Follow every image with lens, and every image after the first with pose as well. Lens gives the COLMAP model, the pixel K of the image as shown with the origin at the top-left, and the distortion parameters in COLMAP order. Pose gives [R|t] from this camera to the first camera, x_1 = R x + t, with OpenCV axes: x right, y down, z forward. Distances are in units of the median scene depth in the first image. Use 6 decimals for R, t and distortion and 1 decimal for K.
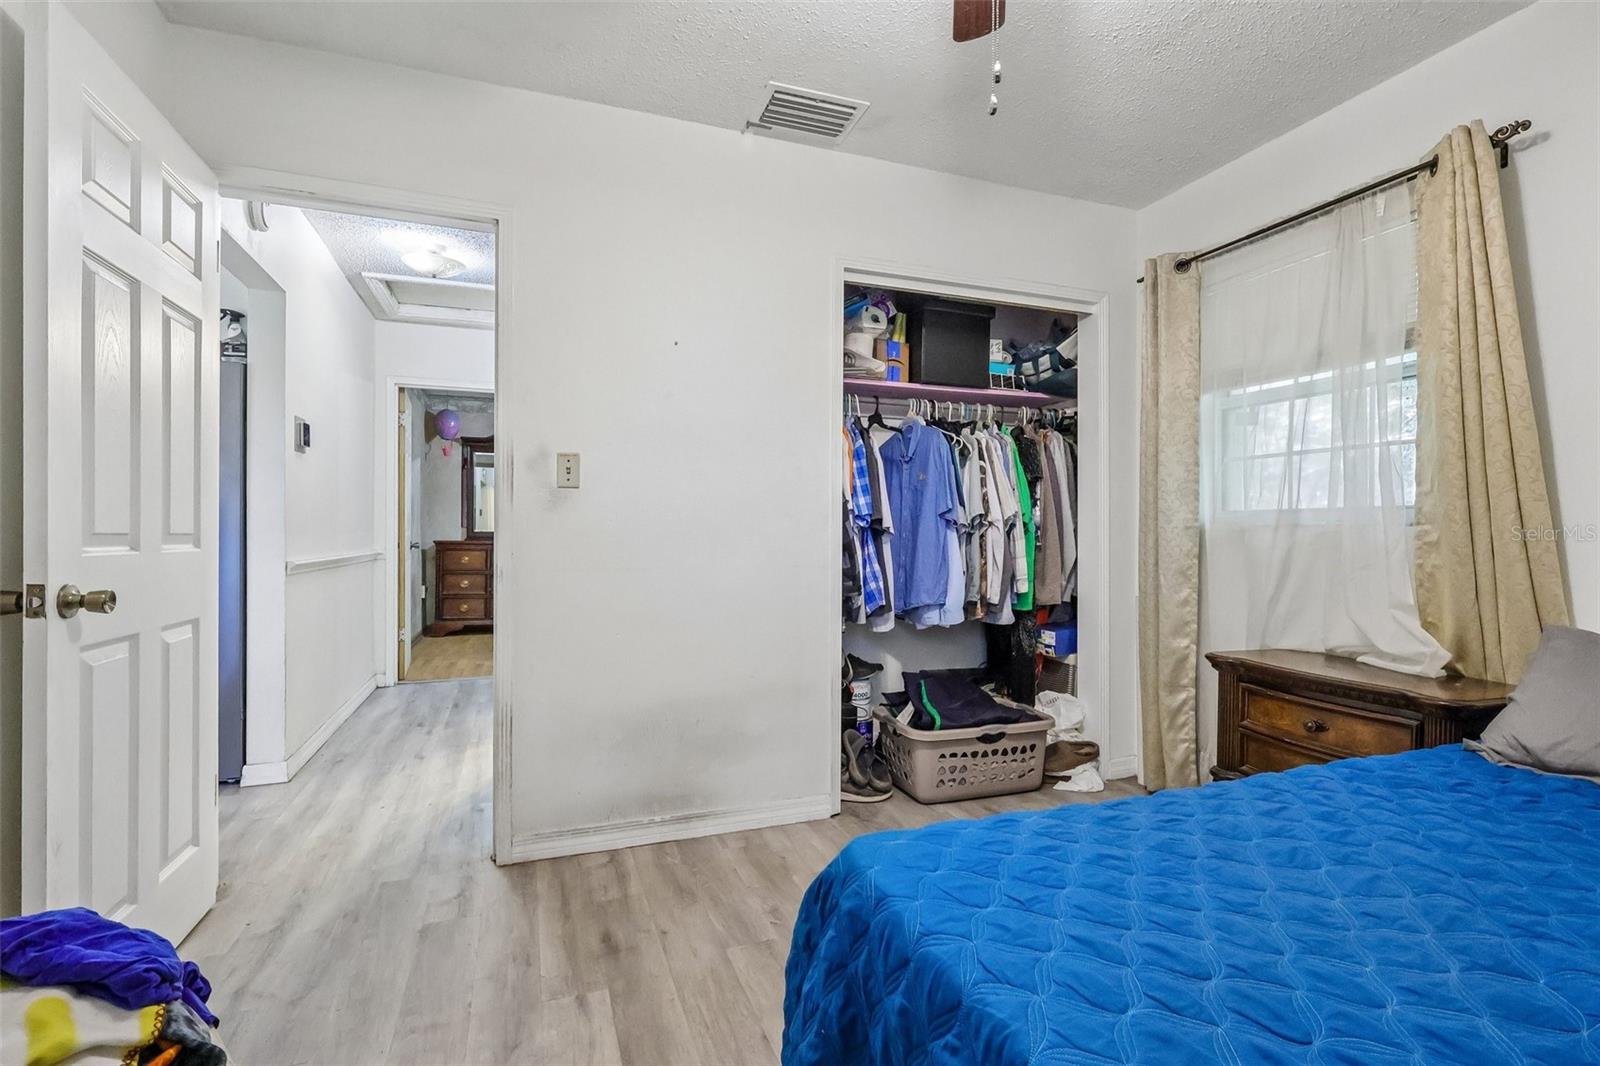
lens RADIAL K [[753.0, 0, 796.9], [0, 753.0, 533.0], [0, 0, 1]] dist [-0.003710, 0.001943]
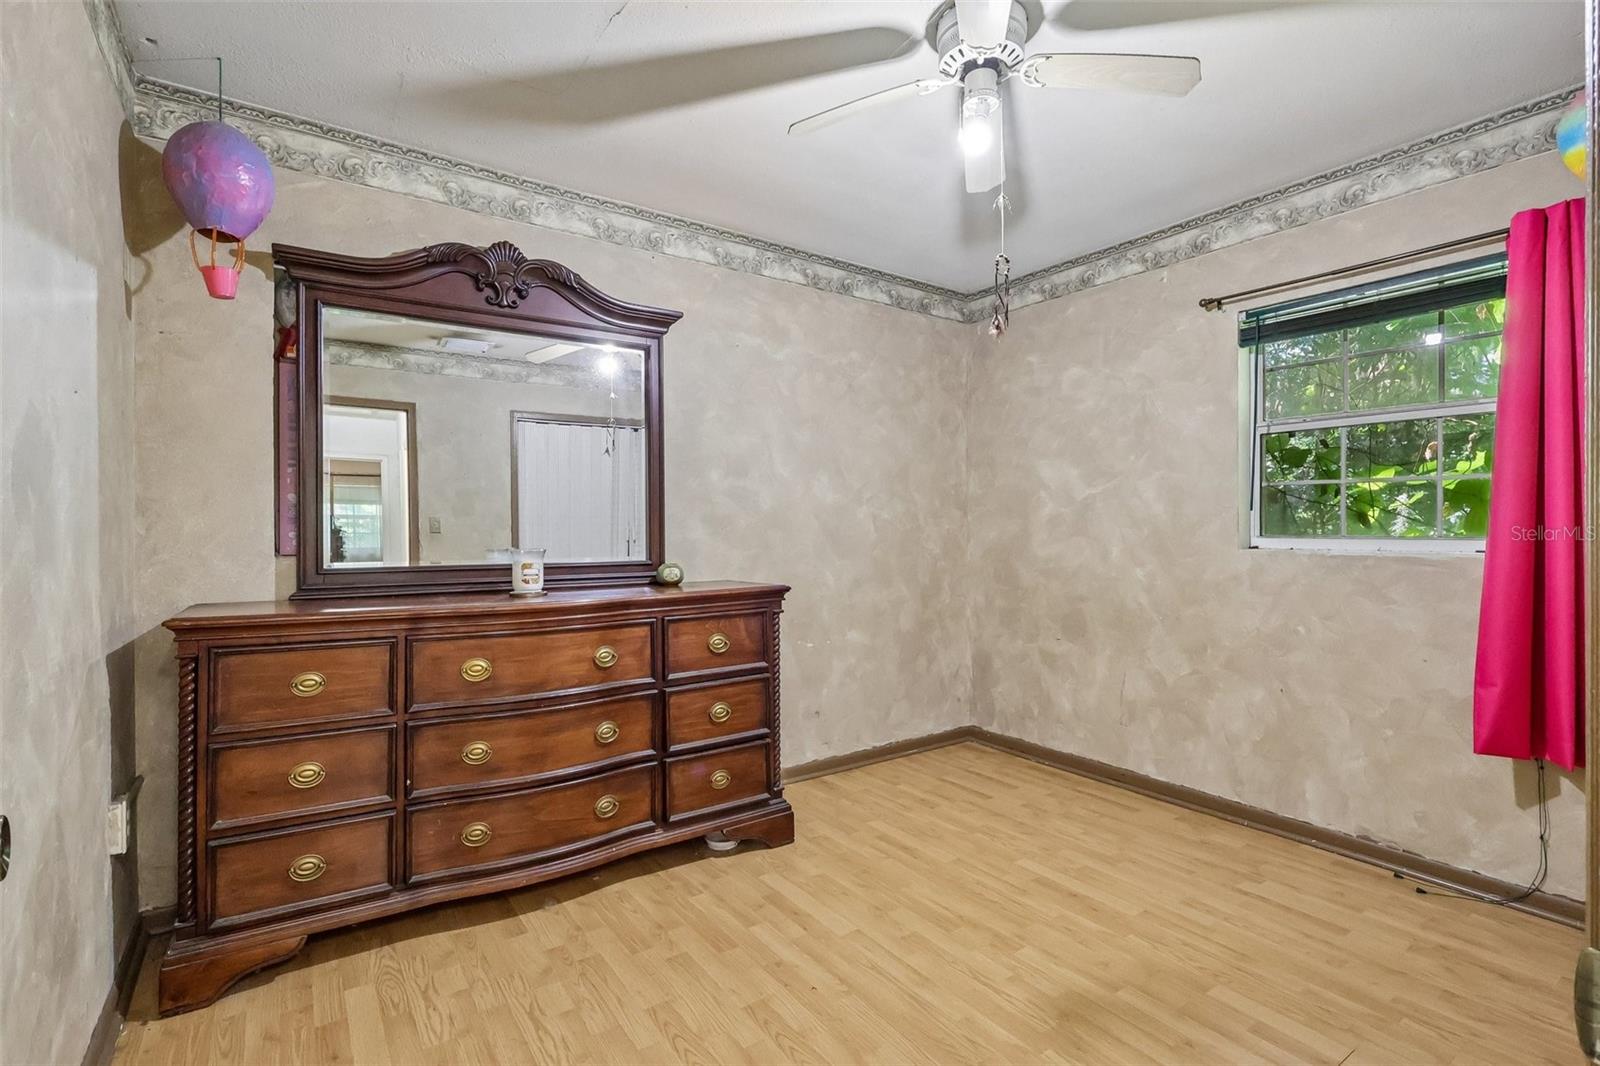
lens RADIAL K [[753.0, 0, 804.0], [0, 753.0, 530.9], [0, 0, 1]] dist [-0.003710, 0.001943]
pose [[0.964830, -0.004501, 0.262835, -0.338956], [0.003368, 0.999983, 0.004762, -0.019223], [-0.262852, -0.003709, 0.964829, 0.692611]]
